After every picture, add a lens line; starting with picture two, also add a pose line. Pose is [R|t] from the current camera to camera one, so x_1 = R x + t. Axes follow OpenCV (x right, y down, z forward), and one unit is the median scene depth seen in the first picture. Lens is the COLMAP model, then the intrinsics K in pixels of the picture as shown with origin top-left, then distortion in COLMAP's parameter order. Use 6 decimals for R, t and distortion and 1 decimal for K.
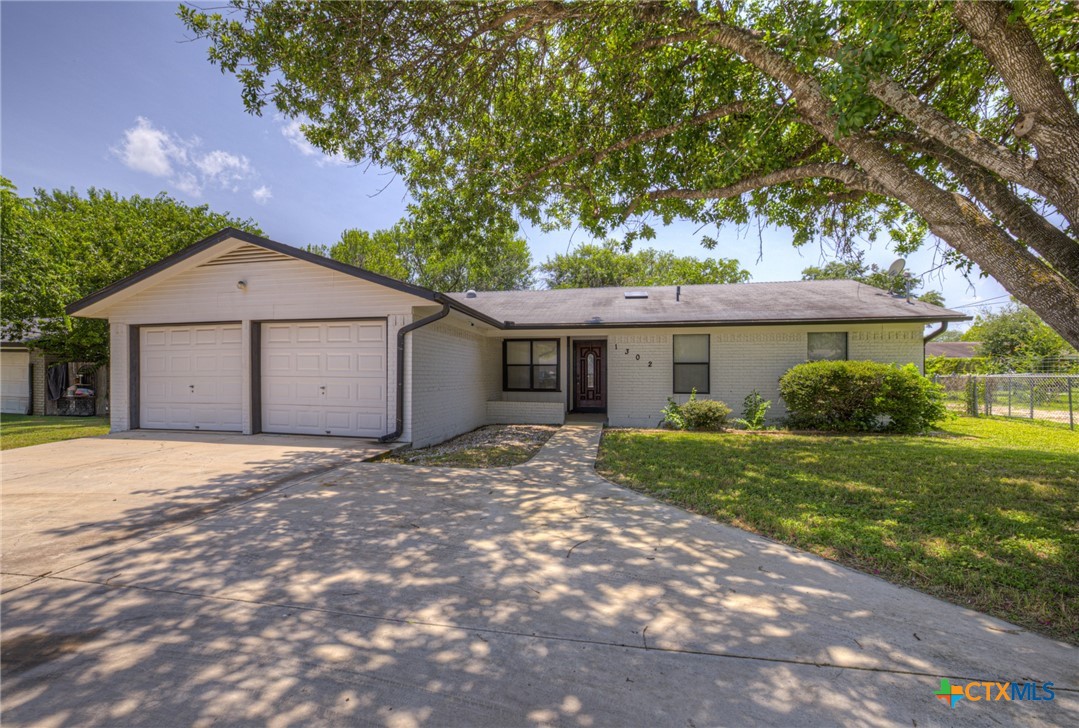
lens RADIAL K [[449.3, 0, 535.7], [0, 449.3, 371.7], [0, 0, 1]] dist [-0.011769, 0.000889]
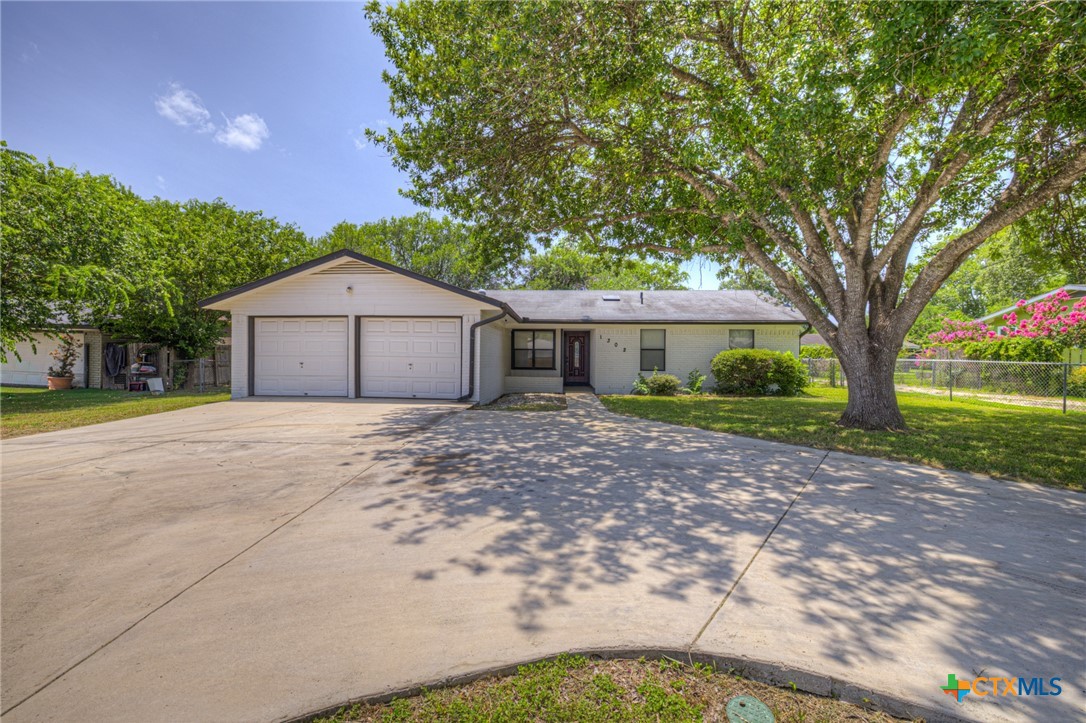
lens RADIAL K [[471.5, 0, 545.8], [0, 471.5, 353.6], [0, 0, 1]] dist [0.003105, -0.000062]
pose [[0.986973, 0.008549, 0.160661, -0.244185], [-0.007794, 0.999955, -0.005328, 0.005060], [-0.160699, 0.004006, 0.986995, -0.449850]]
